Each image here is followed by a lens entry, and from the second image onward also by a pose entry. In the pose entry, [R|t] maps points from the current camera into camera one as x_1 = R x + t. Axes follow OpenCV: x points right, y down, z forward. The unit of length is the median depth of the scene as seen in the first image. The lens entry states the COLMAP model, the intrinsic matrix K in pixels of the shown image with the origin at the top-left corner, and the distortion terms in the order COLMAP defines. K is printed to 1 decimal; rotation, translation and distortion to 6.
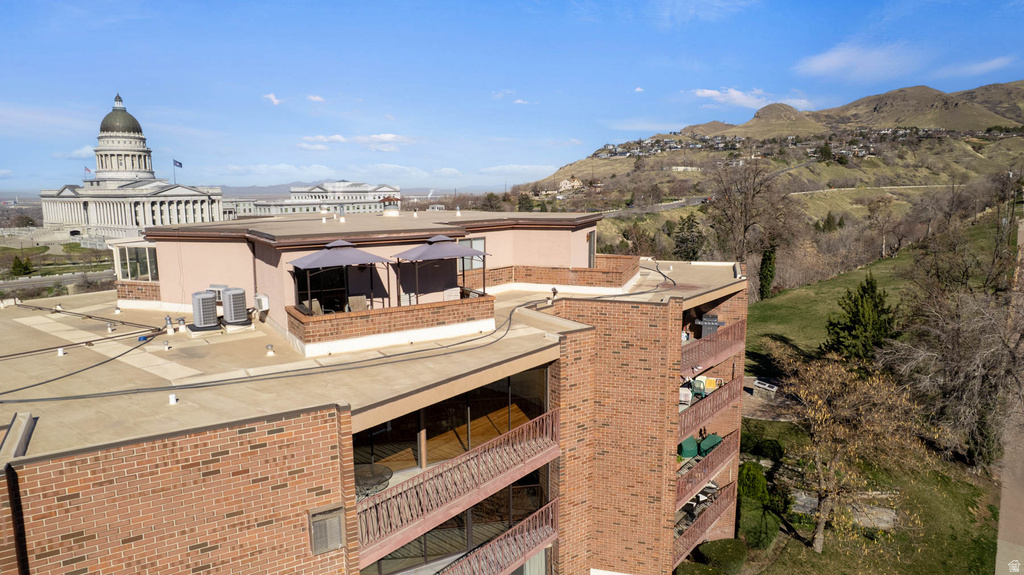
lens RADIAL K [[658.1, 0, 512.0], [0, 658.1, 287.5], [0, 0, 1]] dist [-0.077176, 0.076244]
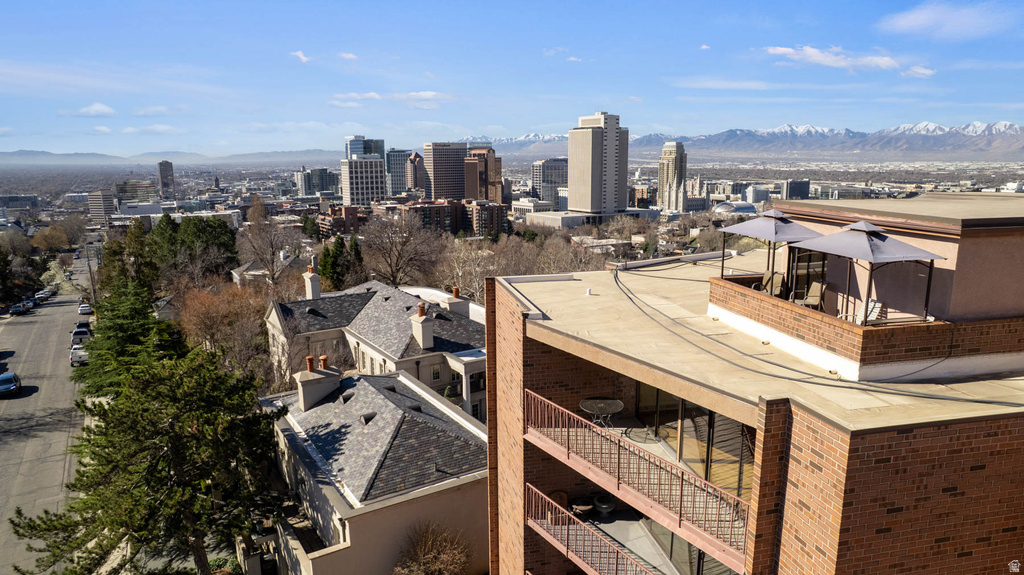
lens RADIAL K [[656.7, 0, 512.0], [0, 656.7, 287.5], [0, 0, 1]] dist [-0.079796, 0.073504]
pose [[-0.330548, 0.195727, -0.923271, 0.033719], [-0.136027, 0.958165, 0.251825, -0.007046], [0.933935, 0.208830, -0.290096, 0.045876]]
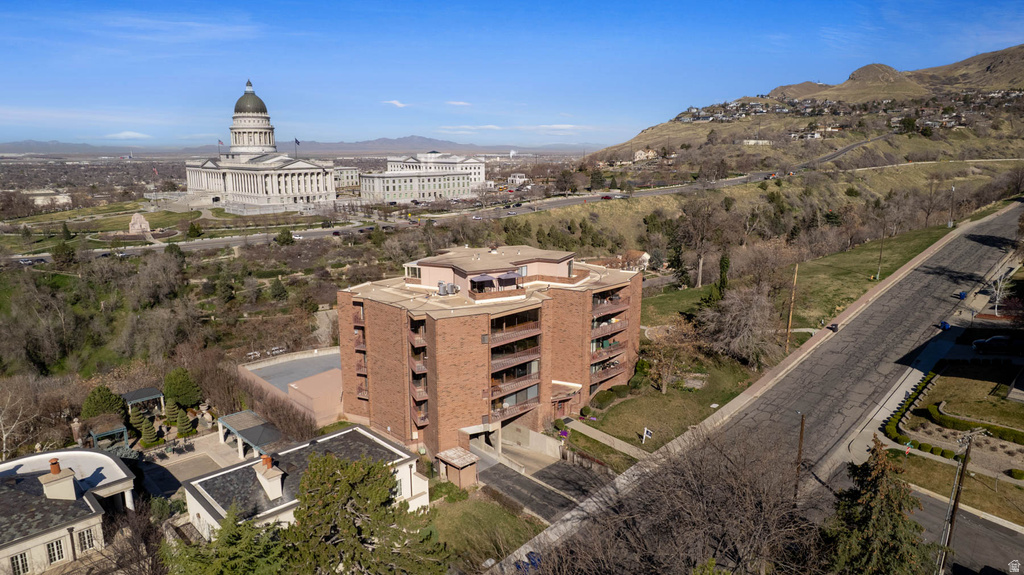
lens RADIAL K [[658.1, 0, 512.0], [0, 658.1, 287.5], [0, 0, 1]] dist [-0.077176, 0.076244]
pose [[0.992305, 0.034668, -0.118867, 0.016957], [-0.027209, 0.997591, 0.063813, -0.011422], [0.120792, -0.060088, 0.990858, -0.132267]]
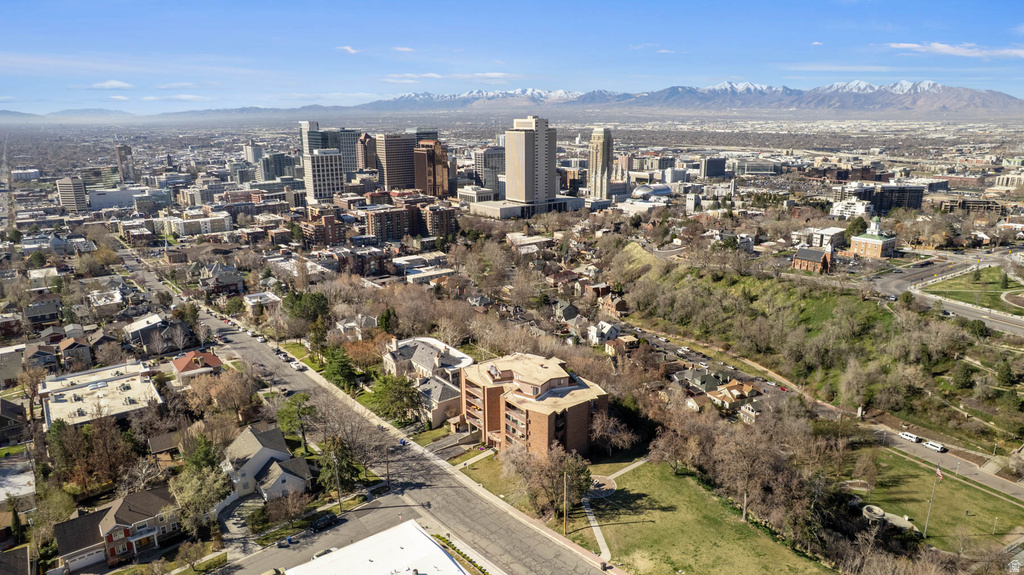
lens RADIAL K [[658.1, 0, 512.0], [0, 658.1, 287.5], [0, 0, 1]] dist [-0.077176, 0.076244]
pose [[-0.250950, 0.260909, -0.932175, 0.358295], [-0.139780, 0.943131, 0.301605, -0.176800], [0.957855, 0.205987, -0.200208, 0.134252]]
